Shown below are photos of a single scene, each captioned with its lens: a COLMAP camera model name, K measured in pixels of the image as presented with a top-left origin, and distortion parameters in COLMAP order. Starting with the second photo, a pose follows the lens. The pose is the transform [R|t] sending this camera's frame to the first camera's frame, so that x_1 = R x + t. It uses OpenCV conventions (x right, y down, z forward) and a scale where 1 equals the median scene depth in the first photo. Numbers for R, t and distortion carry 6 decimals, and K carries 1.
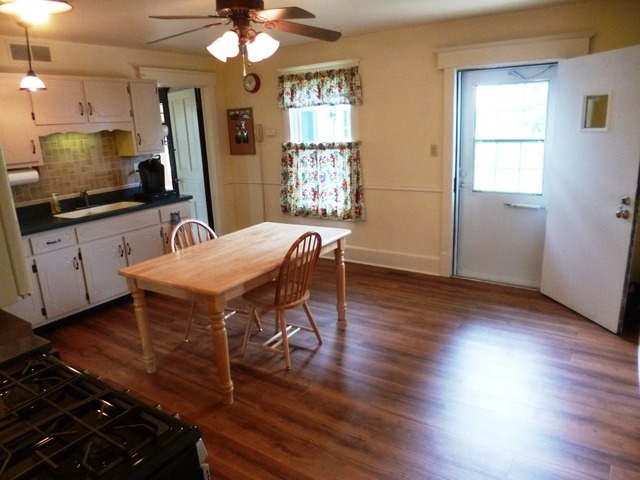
lens RADIAL K [[452.7, 0, 319.5], [0, 452.7, 239.4], [0, 0, 1]] dist [-0.067607, 0.019794]
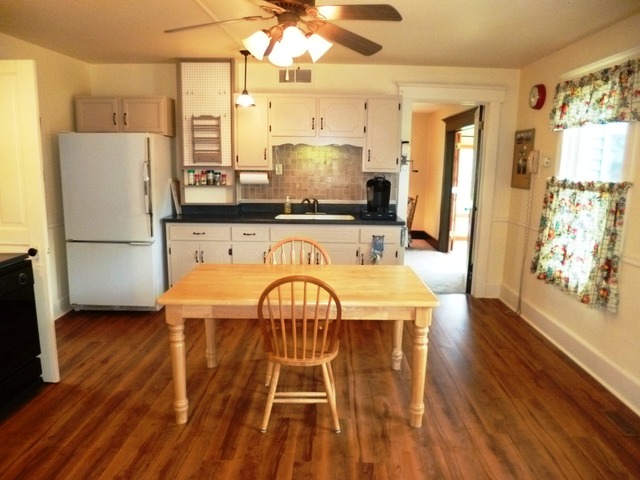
lens RADIAL K [[452.7, 0, 319.5], [0, 452.7, 244.2], [0, 0, 1]] dist [-0.067607, 0.019794]
pose [[0.542217, 0.207905, -0.814111, 0.354463], [-0.250226, 0.964897, 0.079756, -0.081644], [0.802115, 0.160466, 0.575207, 0.344132]]
